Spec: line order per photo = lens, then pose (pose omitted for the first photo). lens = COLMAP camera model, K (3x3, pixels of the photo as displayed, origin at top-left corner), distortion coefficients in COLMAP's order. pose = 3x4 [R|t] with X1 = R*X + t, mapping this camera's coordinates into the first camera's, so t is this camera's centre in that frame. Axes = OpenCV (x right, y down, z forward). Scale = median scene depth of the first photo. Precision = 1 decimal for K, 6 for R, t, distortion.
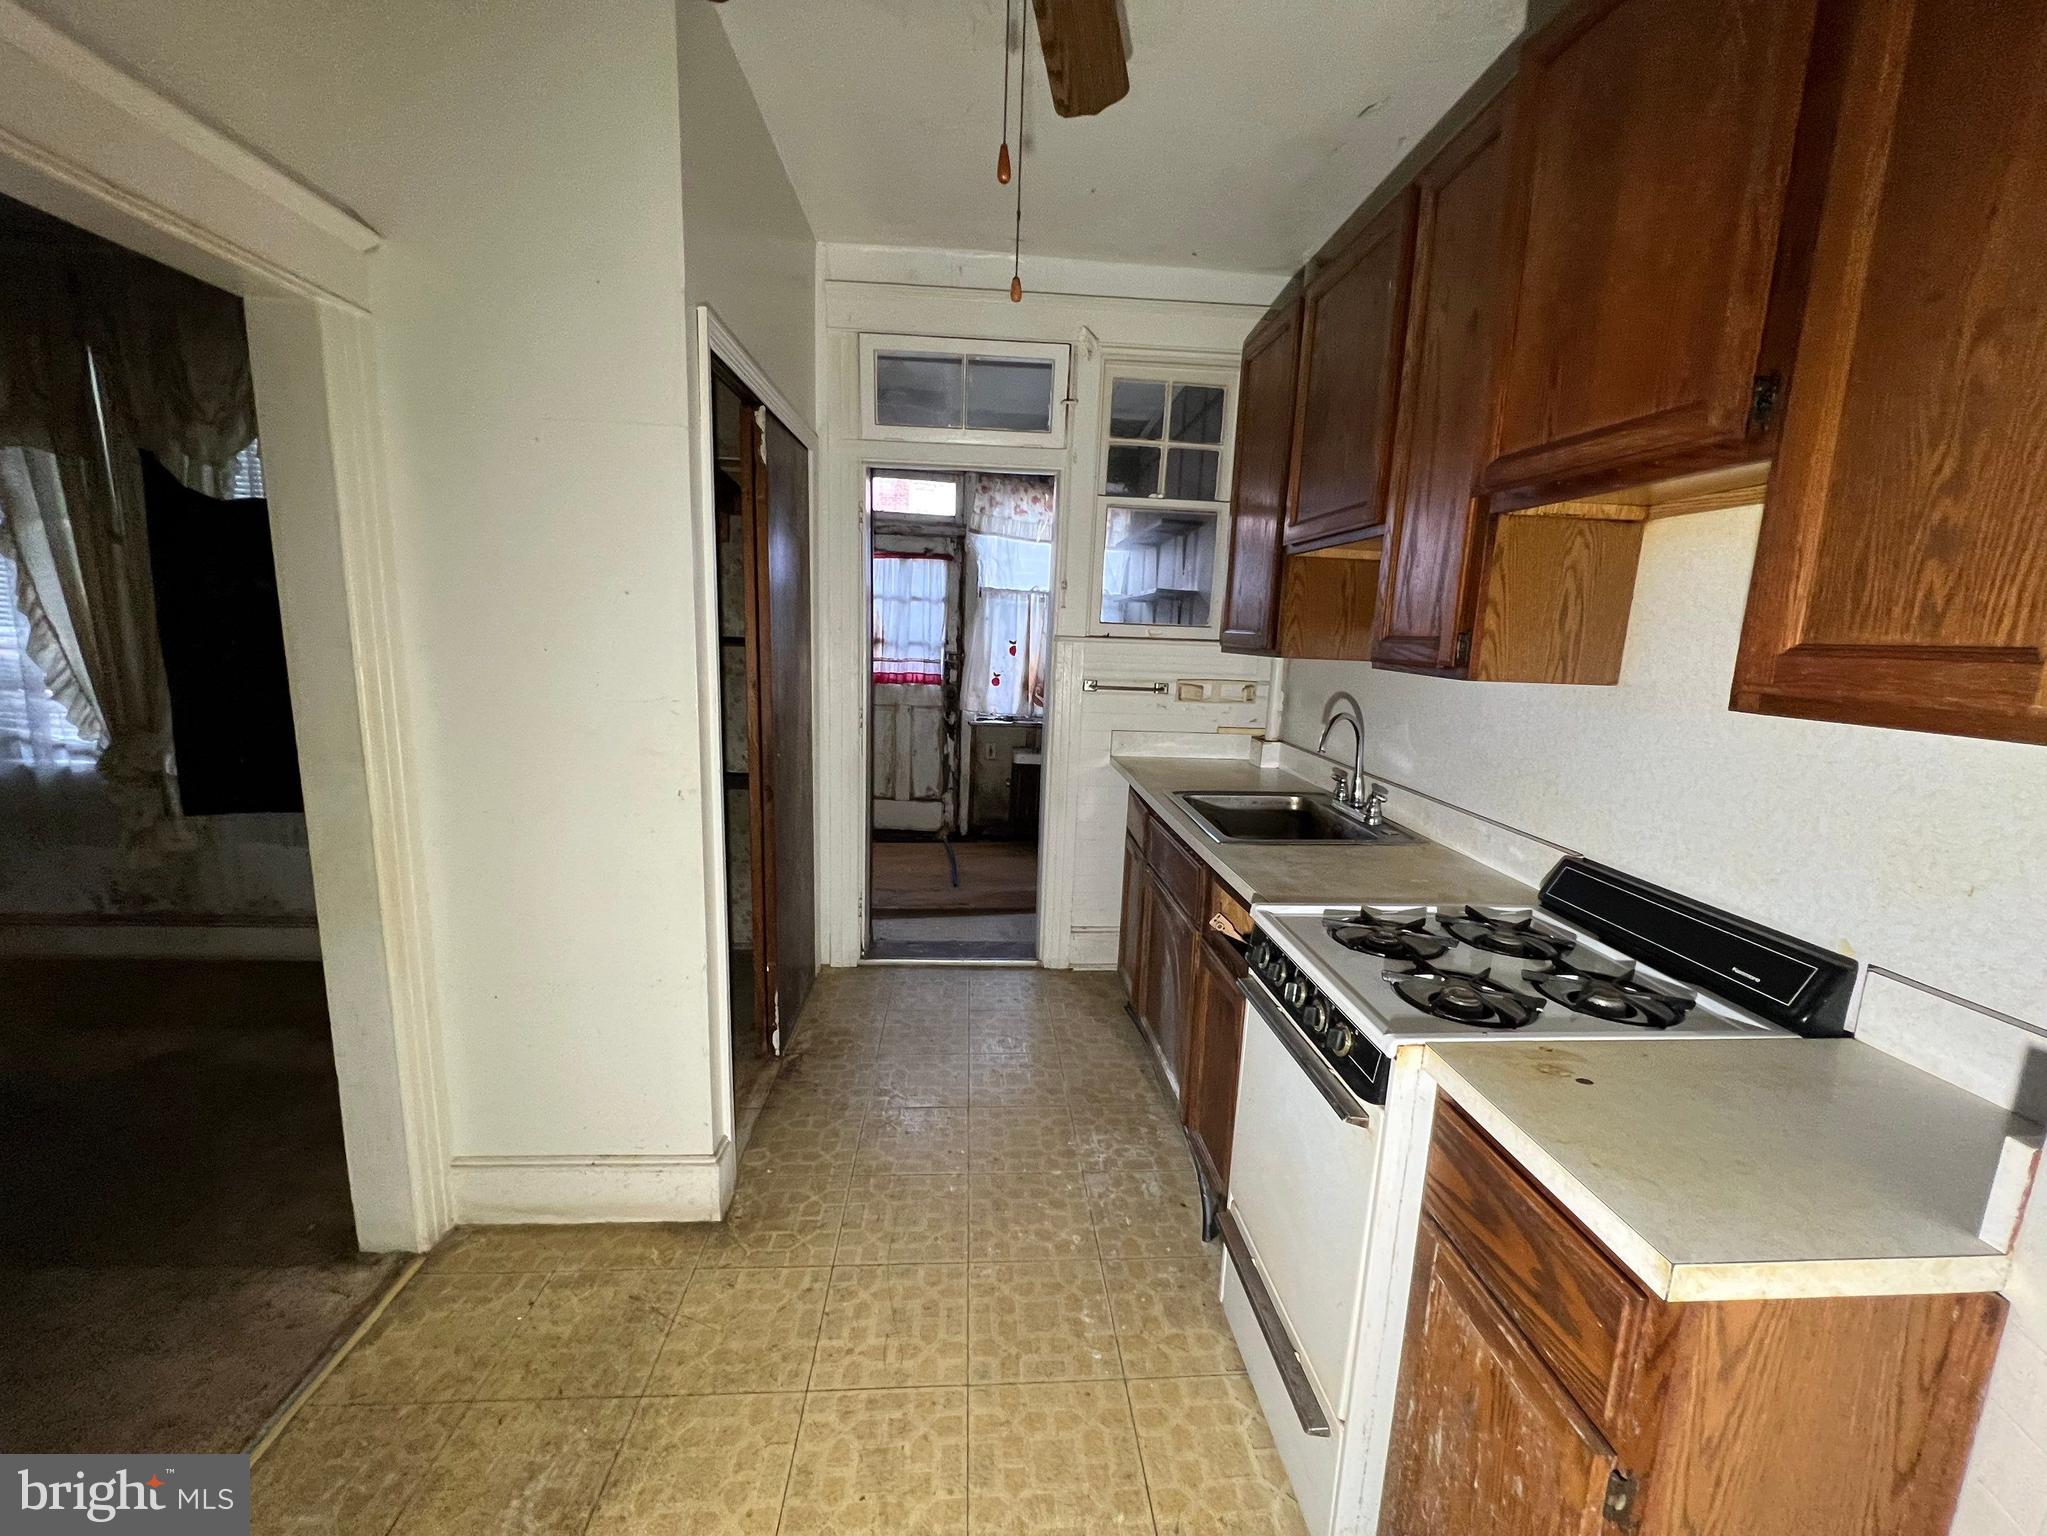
lens RADIAL K [[818.2, 0, 1030.7], [0, 818.2, 764.2], [0, 0, 1]] dist [-0.002236, 0.000080]
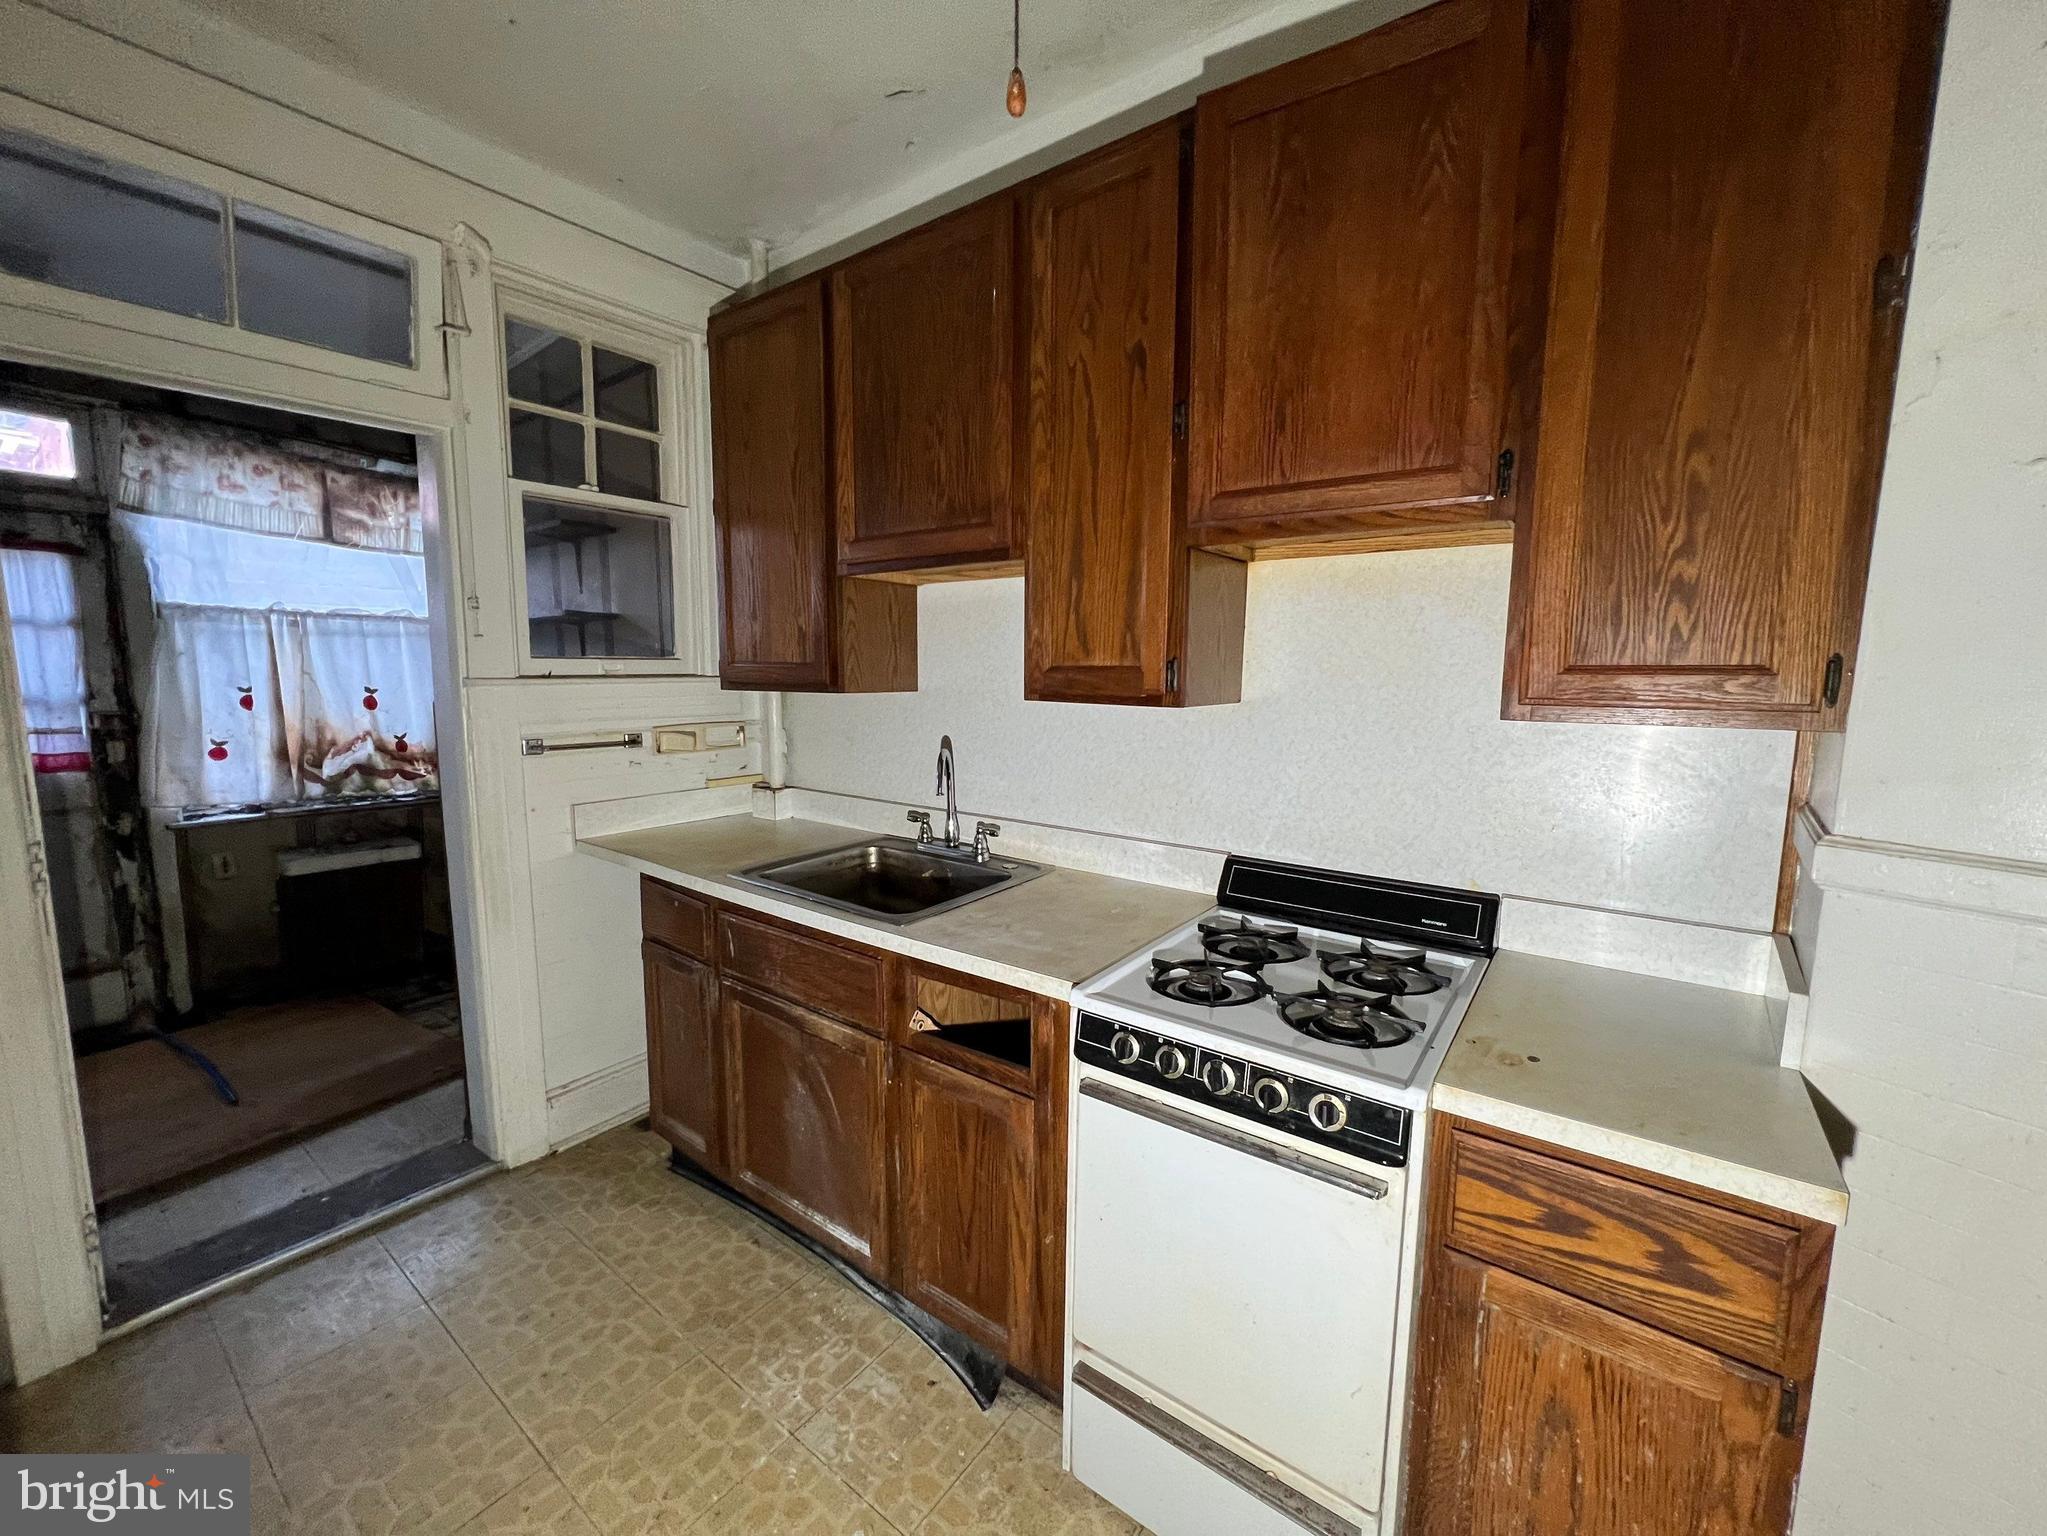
lens RADIAL K [[818.2, 0, 1022.3], [0, 818.2, 765.2], [0, 0, 1]] dist [-0.002236, 0.000080]
pose [[0.659198, -0.122849, 0.741867, -0.180392], [0.143376, 0.989000, 0.036374, -0.048173], [-0.738175, 0.082388, 0.669560, 0.234476]]
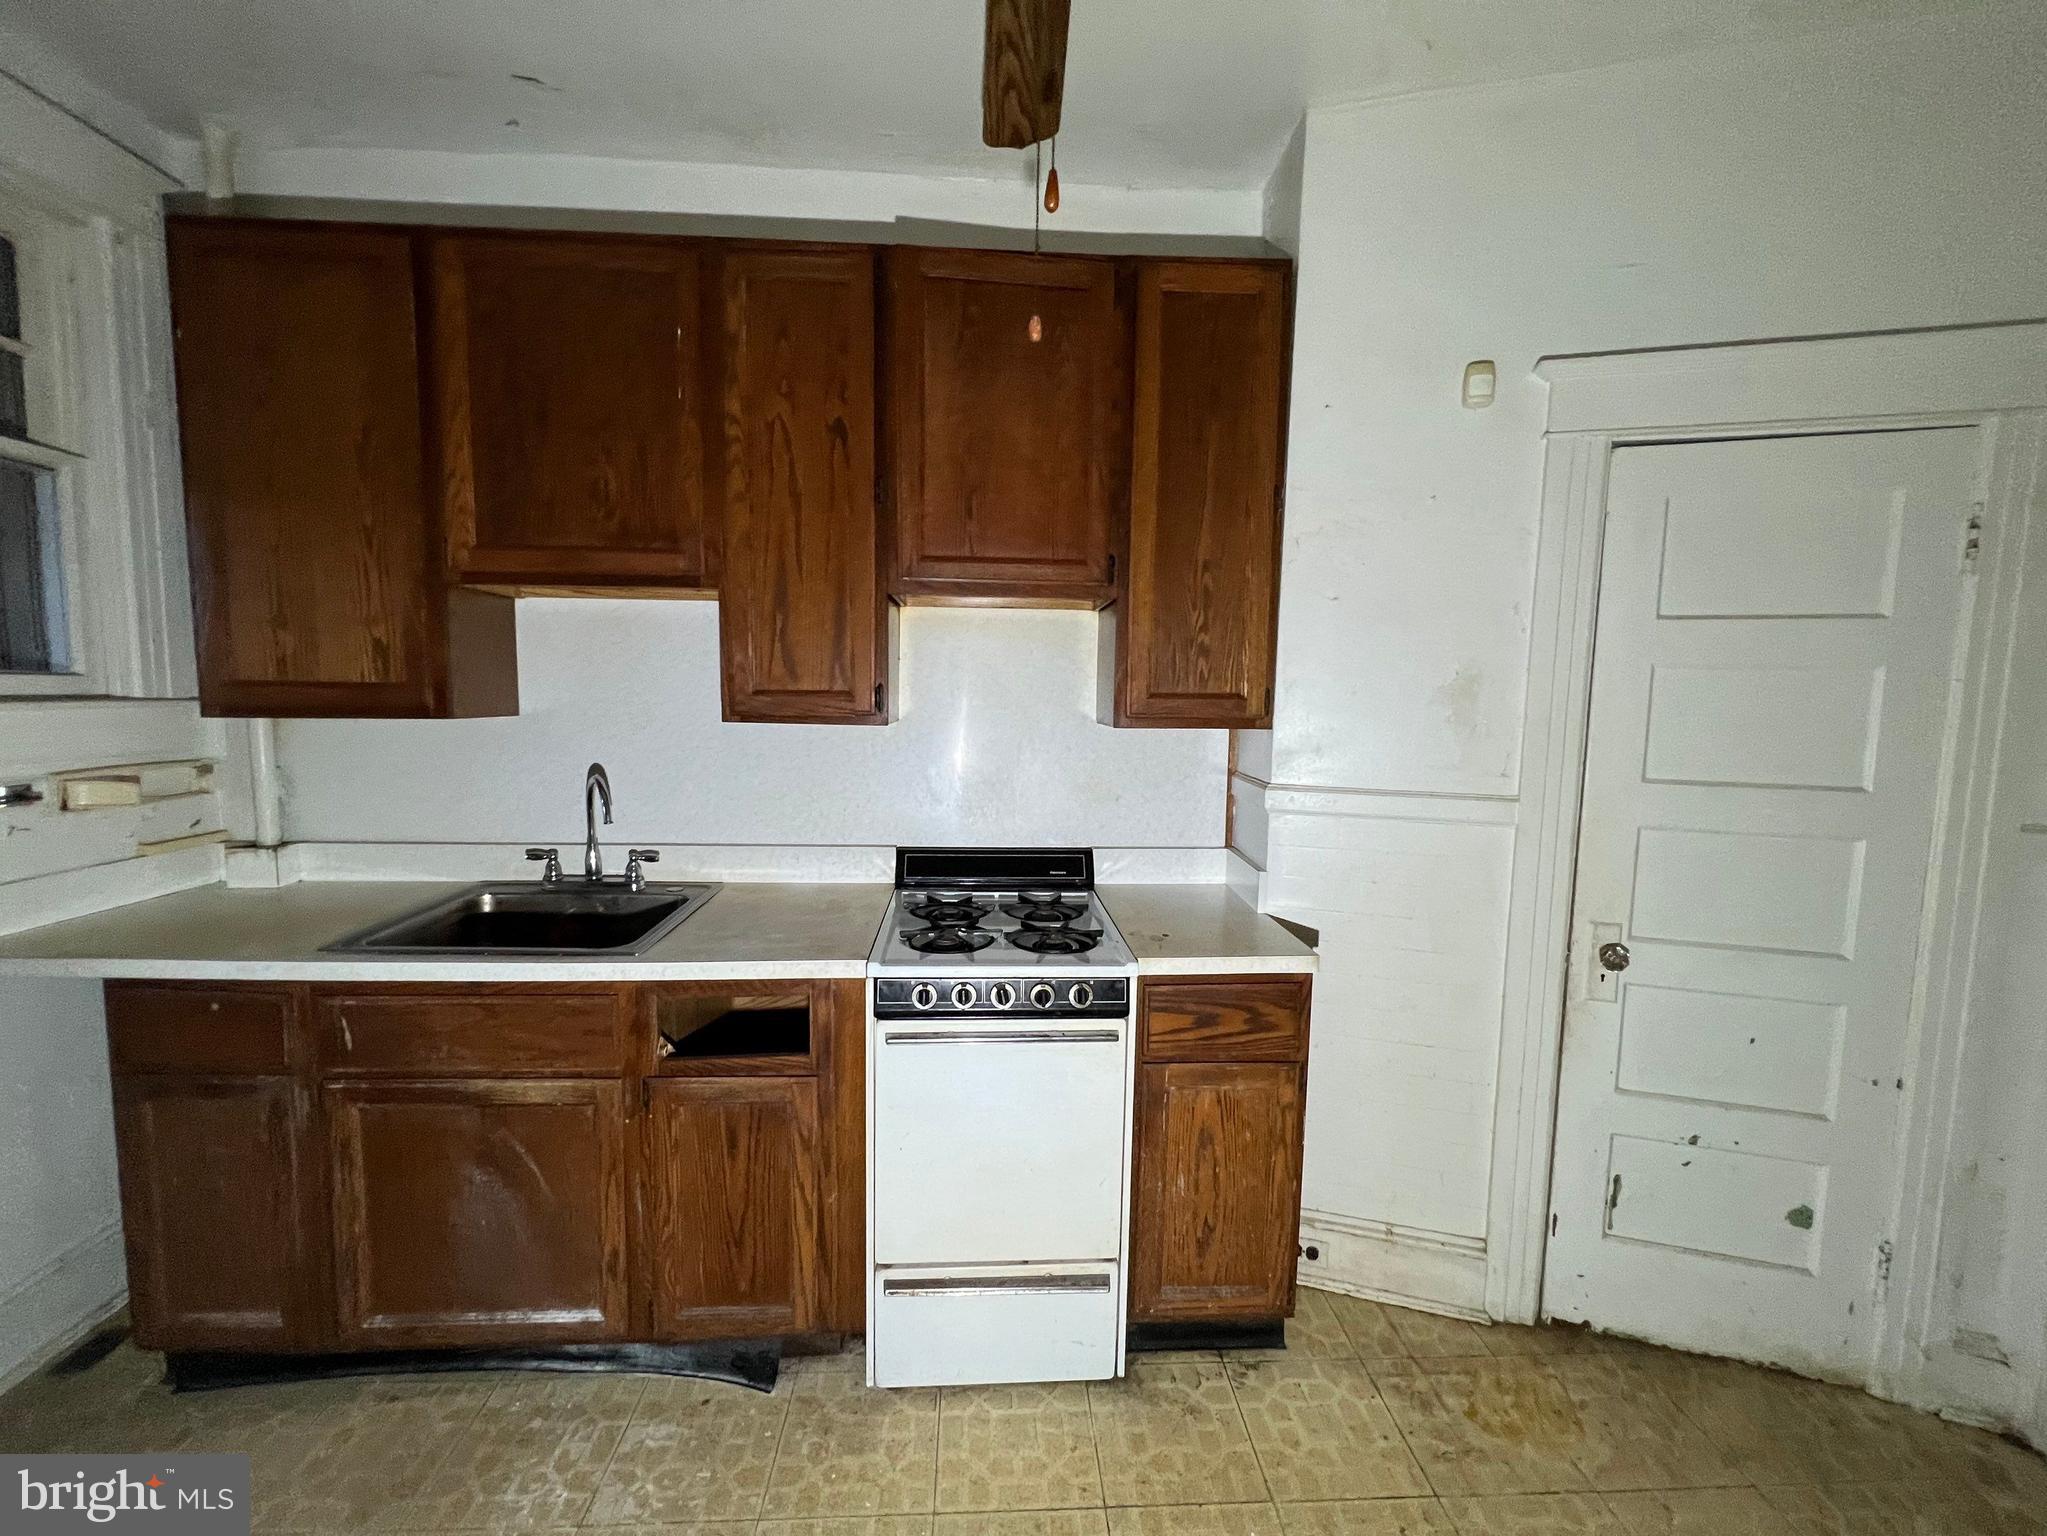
lens RADIAL K [[818.2, 0, 1023.8], [0, 818.2, 764.1], [0, 0, 1]] dist [-0.002236, 0.000080]
pose [[0.023141, -0.123459, 0.992080, -0.346225], [0.154068, 0.980931, 0.118477, -0.079414], [-0.987789, 0.150107, 0.041721, 0.376313]]
